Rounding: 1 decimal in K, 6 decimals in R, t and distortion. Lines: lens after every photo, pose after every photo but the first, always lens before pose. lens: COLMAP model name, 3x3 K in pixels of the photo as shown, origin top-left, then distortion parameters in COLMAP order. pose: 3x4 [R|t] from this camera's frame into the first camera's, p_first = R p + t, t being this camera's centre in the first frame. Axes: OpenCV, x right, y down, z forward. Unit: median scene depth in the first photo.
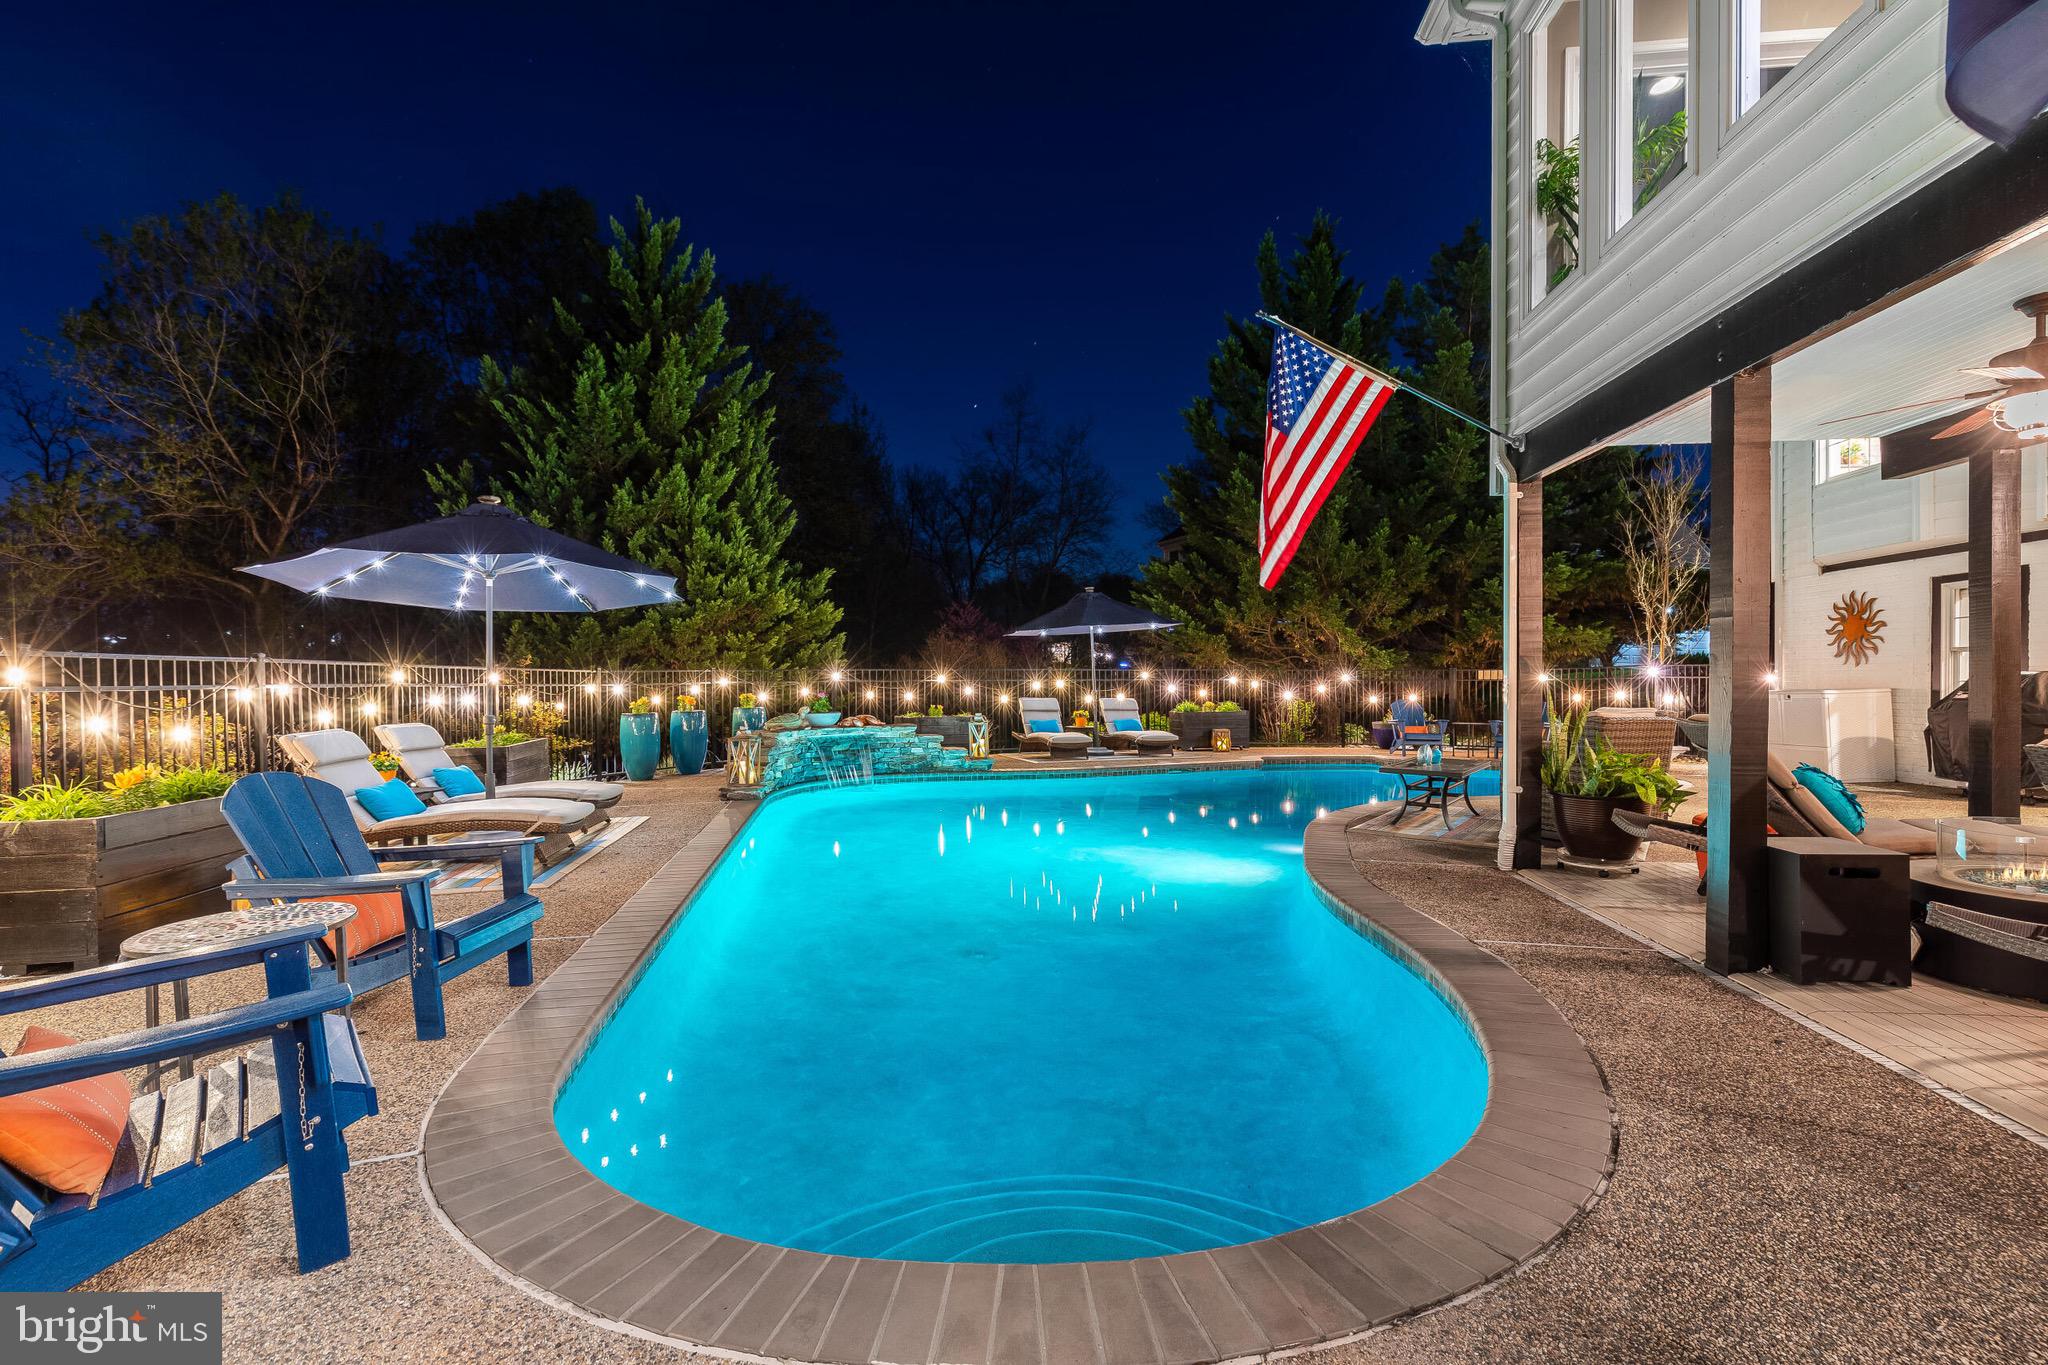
lens RADIAL K [[916.2, 0, 1029.9], [0, 916.2, 677.9], [0, 0, 1]] dist [0.000265, -0.000254]
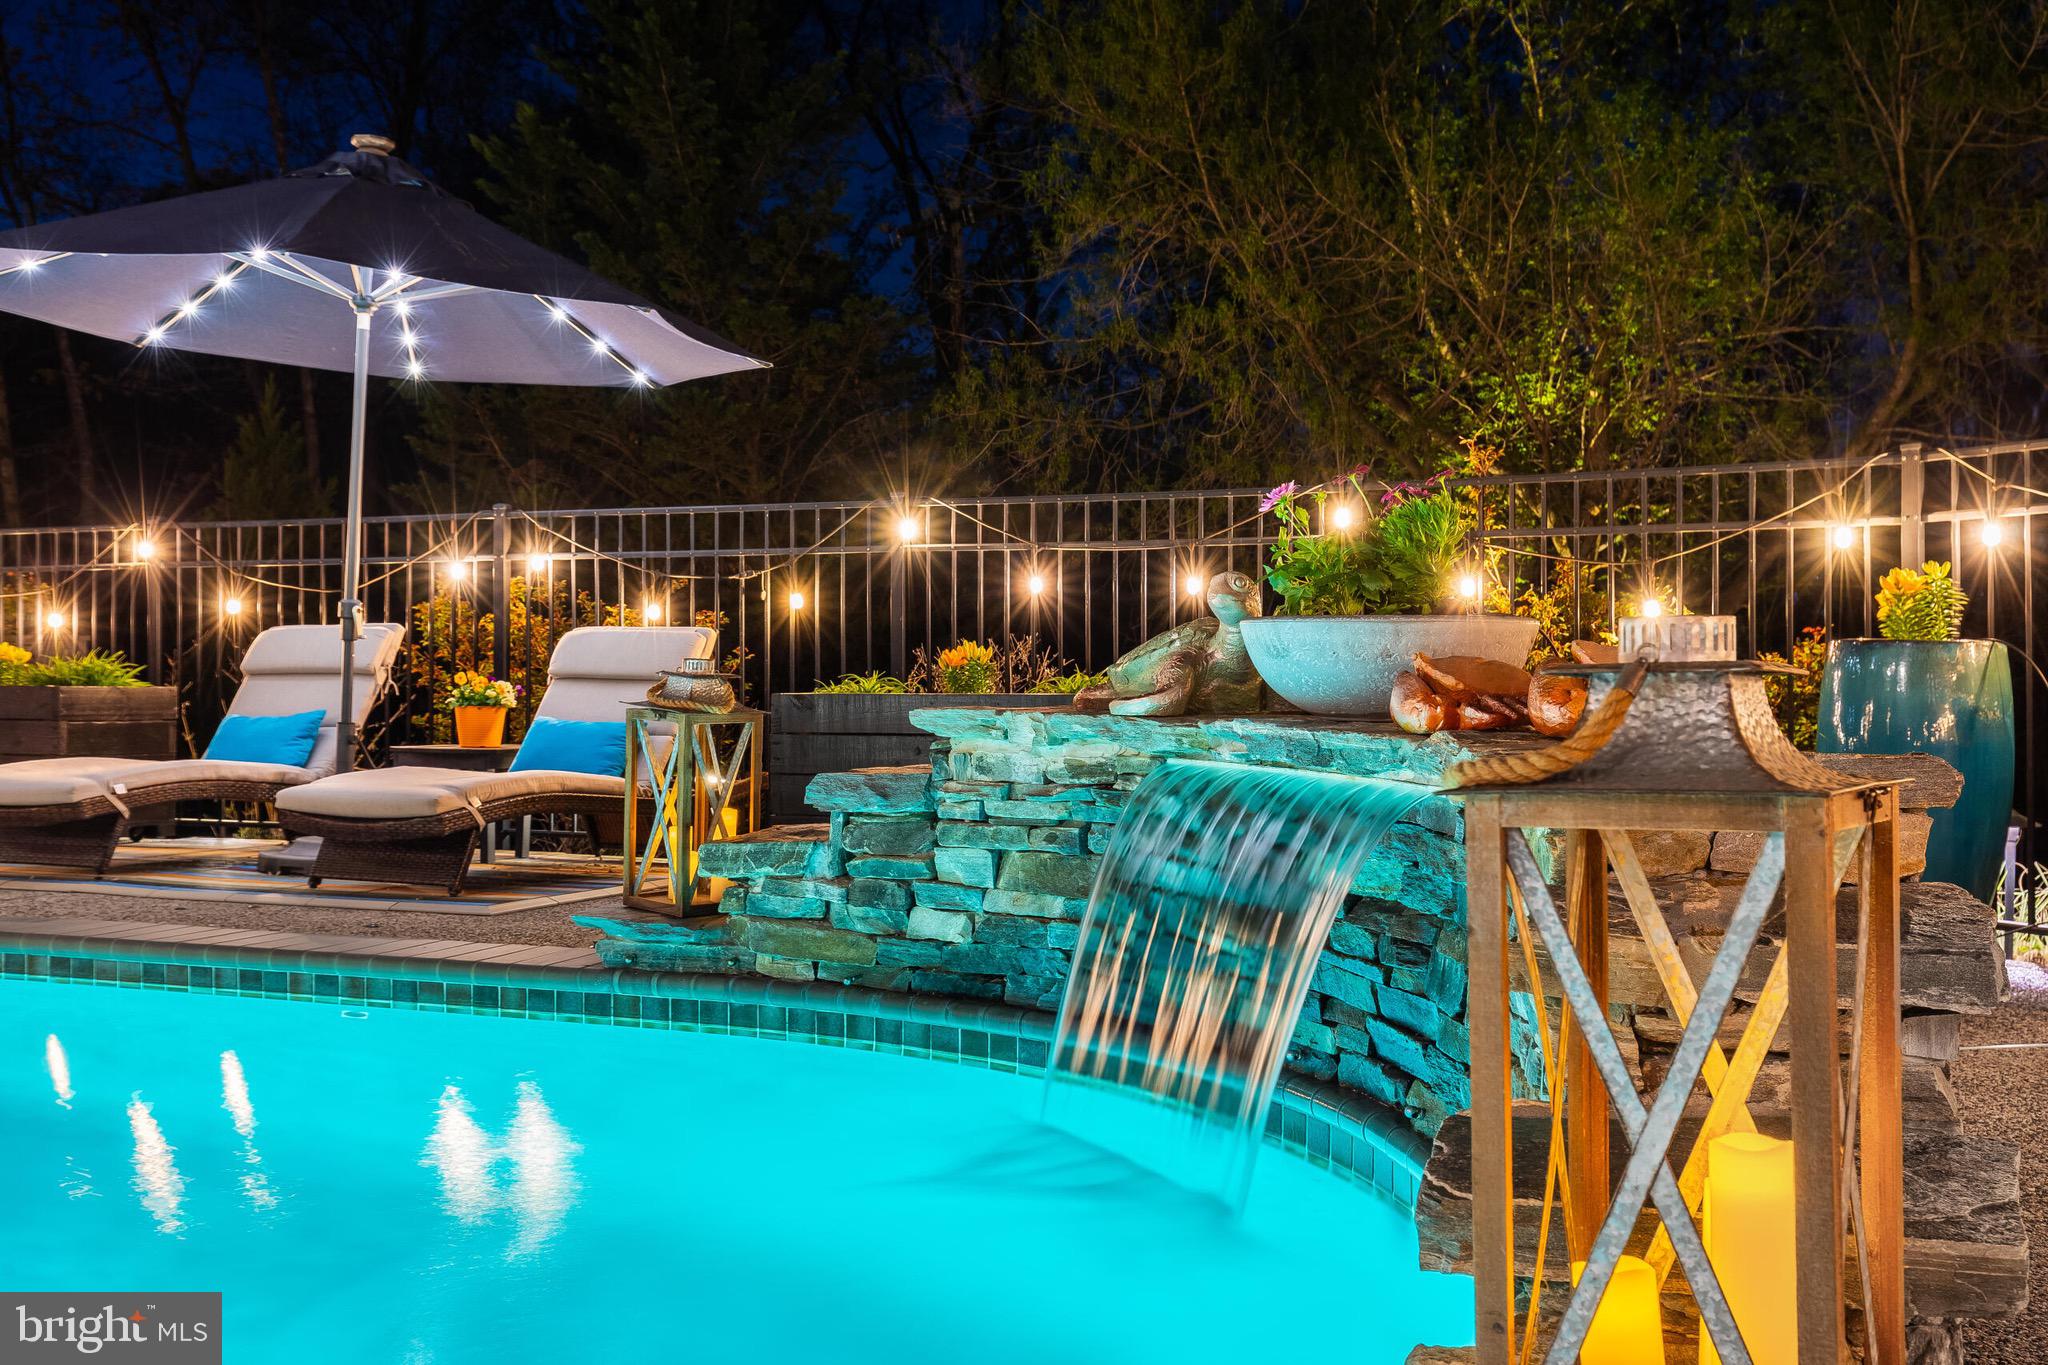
lens RADIAL K [[1949.7, 0, 1024.0], [0, 1949.7, 682.5], [0, 0, 1]] dist [-0.010494, 0.002059]
pose [[-0.513979, 0.011628, -0.857724, 0.047039], [0.000618, 0.999913, 0.013186, 0.032391], [0.857802, 0.006248, -0.513942, 0.815700]]
